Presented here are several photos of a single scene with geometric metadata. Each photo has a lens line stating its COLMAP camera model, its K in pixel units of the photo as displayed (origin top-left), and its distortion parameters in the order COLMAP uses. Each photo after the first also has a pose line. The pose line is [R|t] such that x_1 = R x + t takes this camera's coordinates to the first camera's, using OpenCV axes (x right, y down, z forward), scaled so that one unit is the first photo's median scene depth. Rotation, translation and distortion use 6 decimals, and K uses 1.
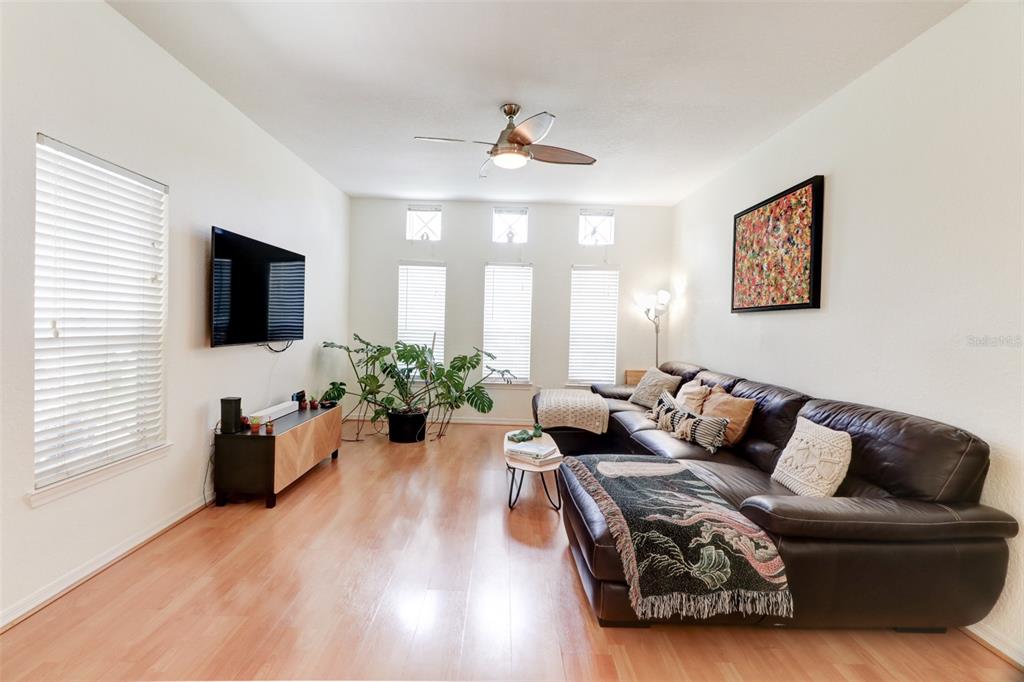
lens RADIAL K [[476.8, 0, 498.0], [0, 476.8, 332.2], [0, 0, 1]] dist [0.021103, -0.014646]
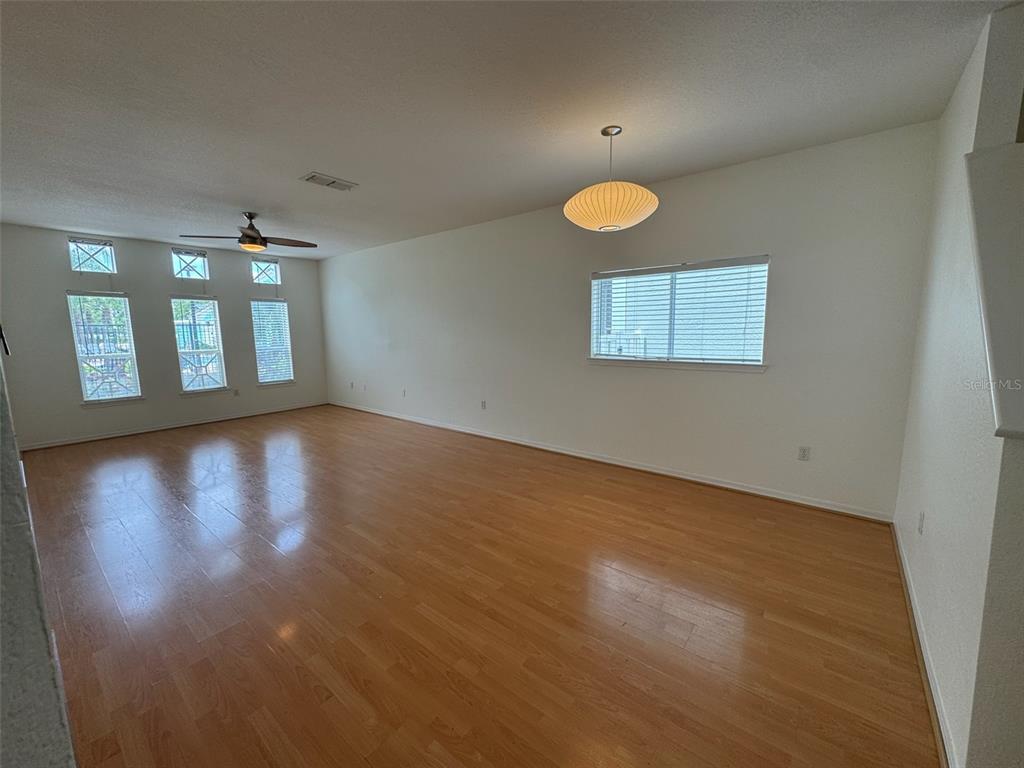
lens RADIAL K [[409.2, 0, 509.6], [0, 409.2, 383.1], [0, 0, 1]] dist [0.002095, -0.000114]
pose [[0.620093, -0.143407, 0.771310, -0.585679], [0.045996, 0.988106, 0.146737, -0.065500], [-0.783179, -0.055513, 0.619314, -0.584105]]
